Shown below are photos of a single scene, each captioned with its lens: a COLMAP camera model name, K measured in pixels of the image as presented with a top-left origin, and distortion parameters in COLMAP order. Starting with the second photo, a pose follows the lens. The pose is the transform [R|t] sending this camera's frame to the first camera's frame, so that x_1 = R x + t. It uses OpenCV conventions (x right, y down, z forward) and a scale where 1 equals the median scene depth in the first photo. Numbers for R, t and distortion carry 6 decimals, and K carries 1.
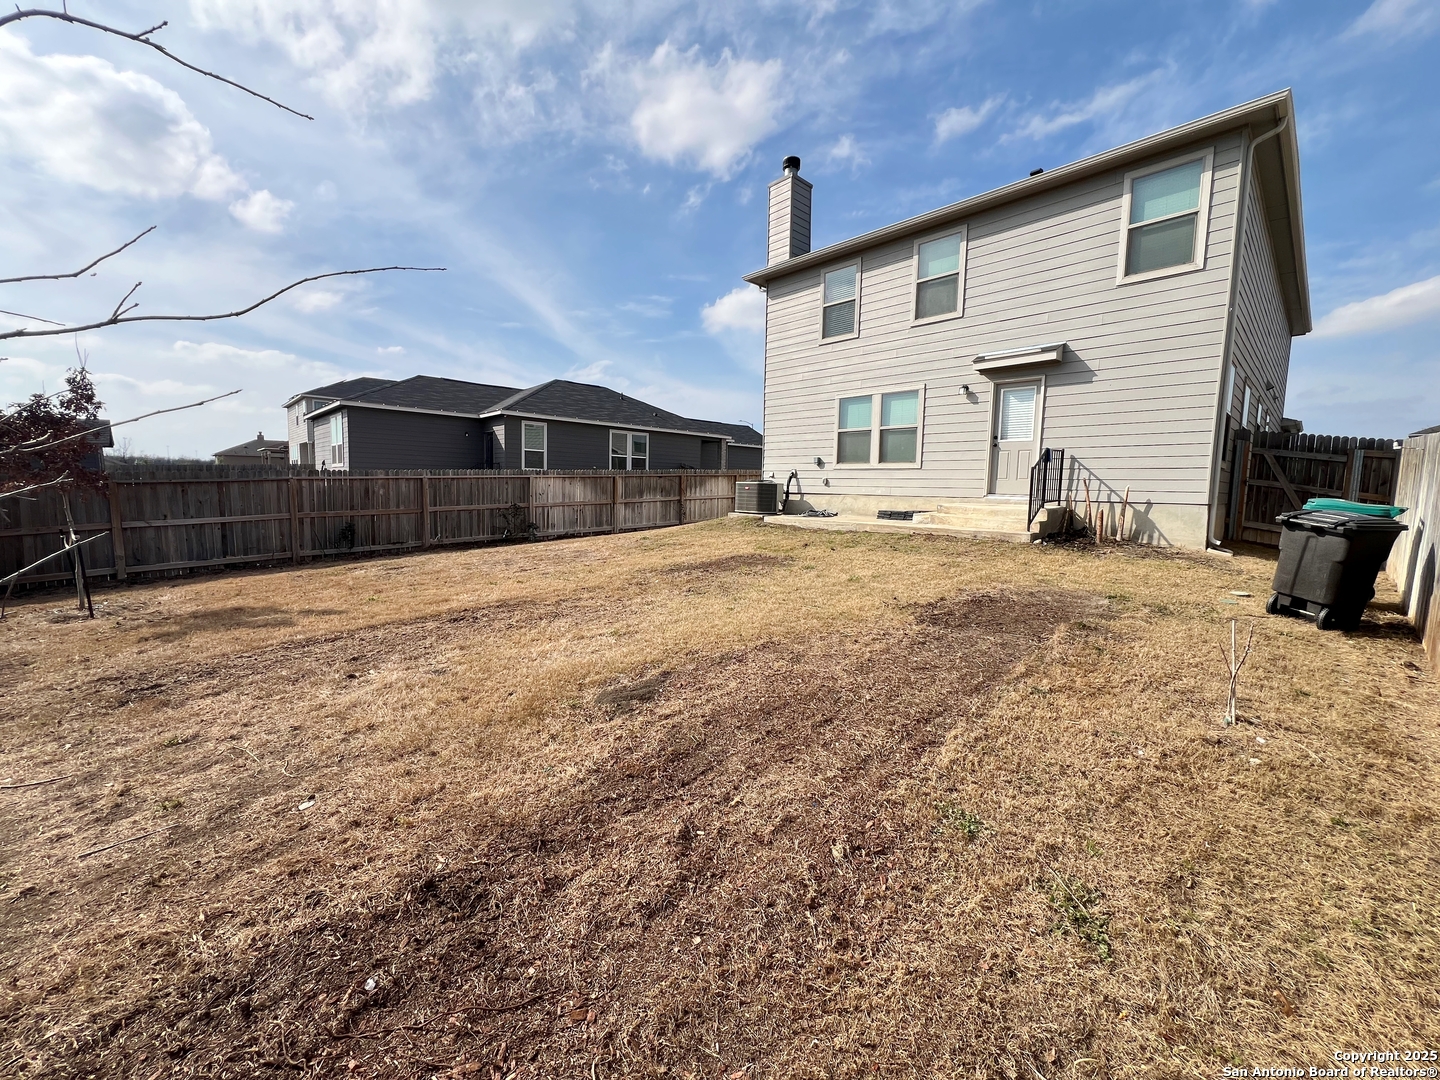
lens RADIAL K [[575.7, 0, 719.4], [0, 575.7, 537.4], [0, 0, 1]] dist [0.000154, 0.000281]
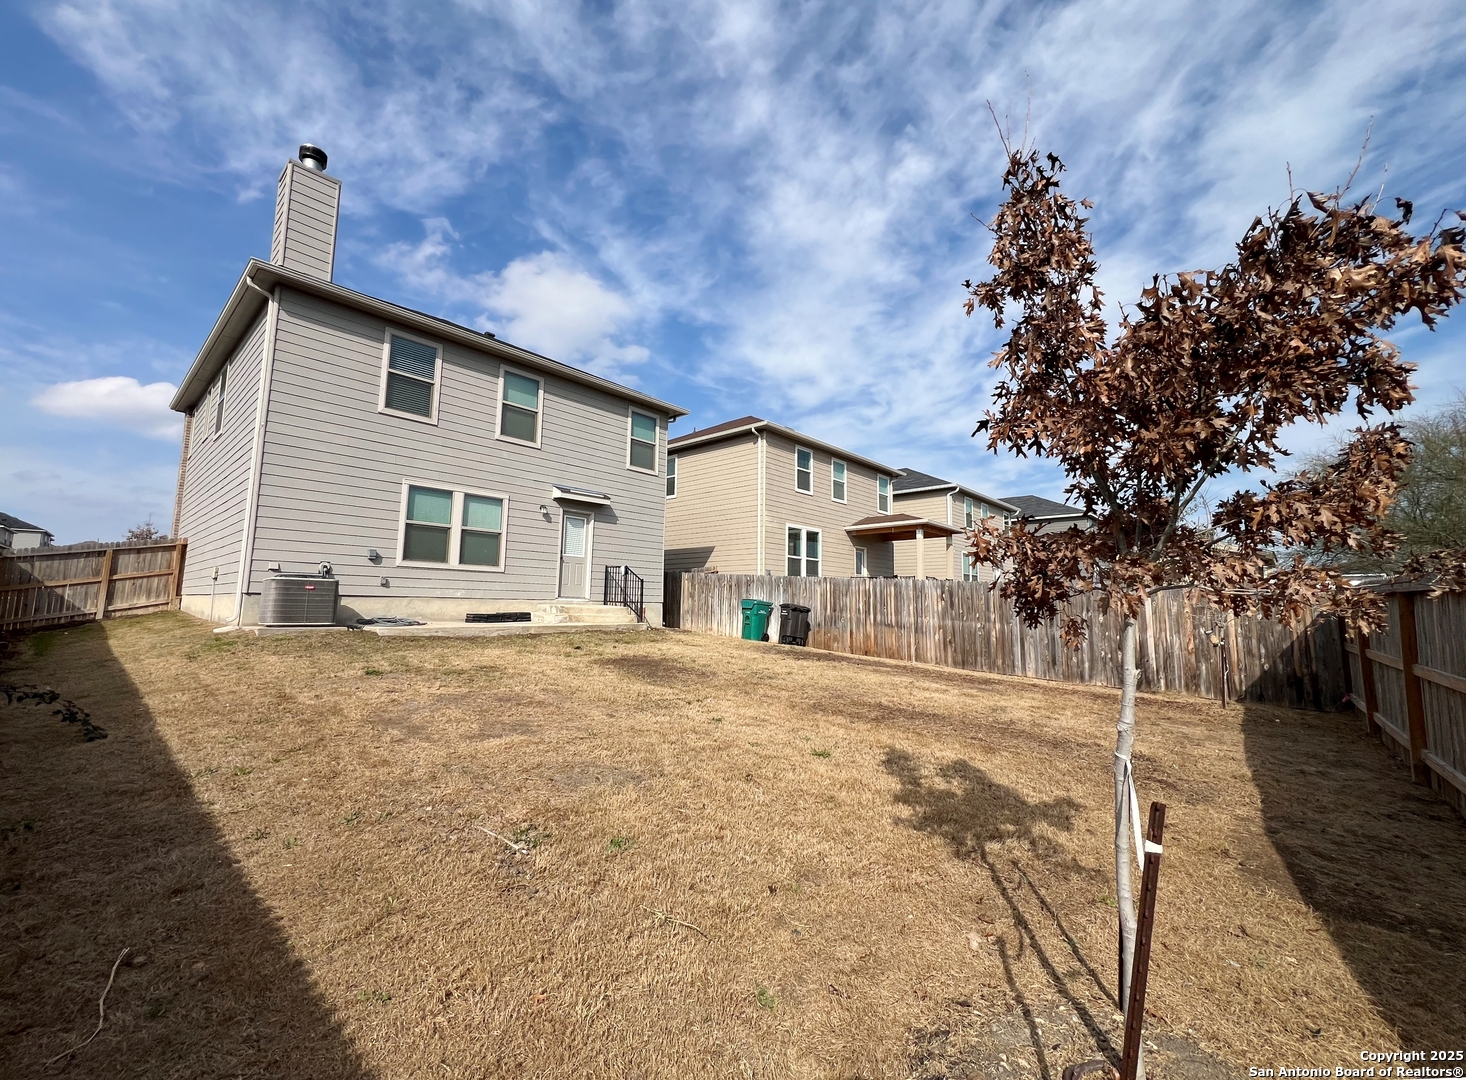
lens RADIAL K [[600.2, 0, 733.0], [0, 600.2, 540.0], [0, 0, 1]] dist [0.000077, 0.000008]
pose [[-0.076589, 0.097461, 0.992288, -0.773129], [0.078171, 0.992735, -0.091472, -0.045102], [-0.993994, 0.070562, -0.083651, 0.664351]]
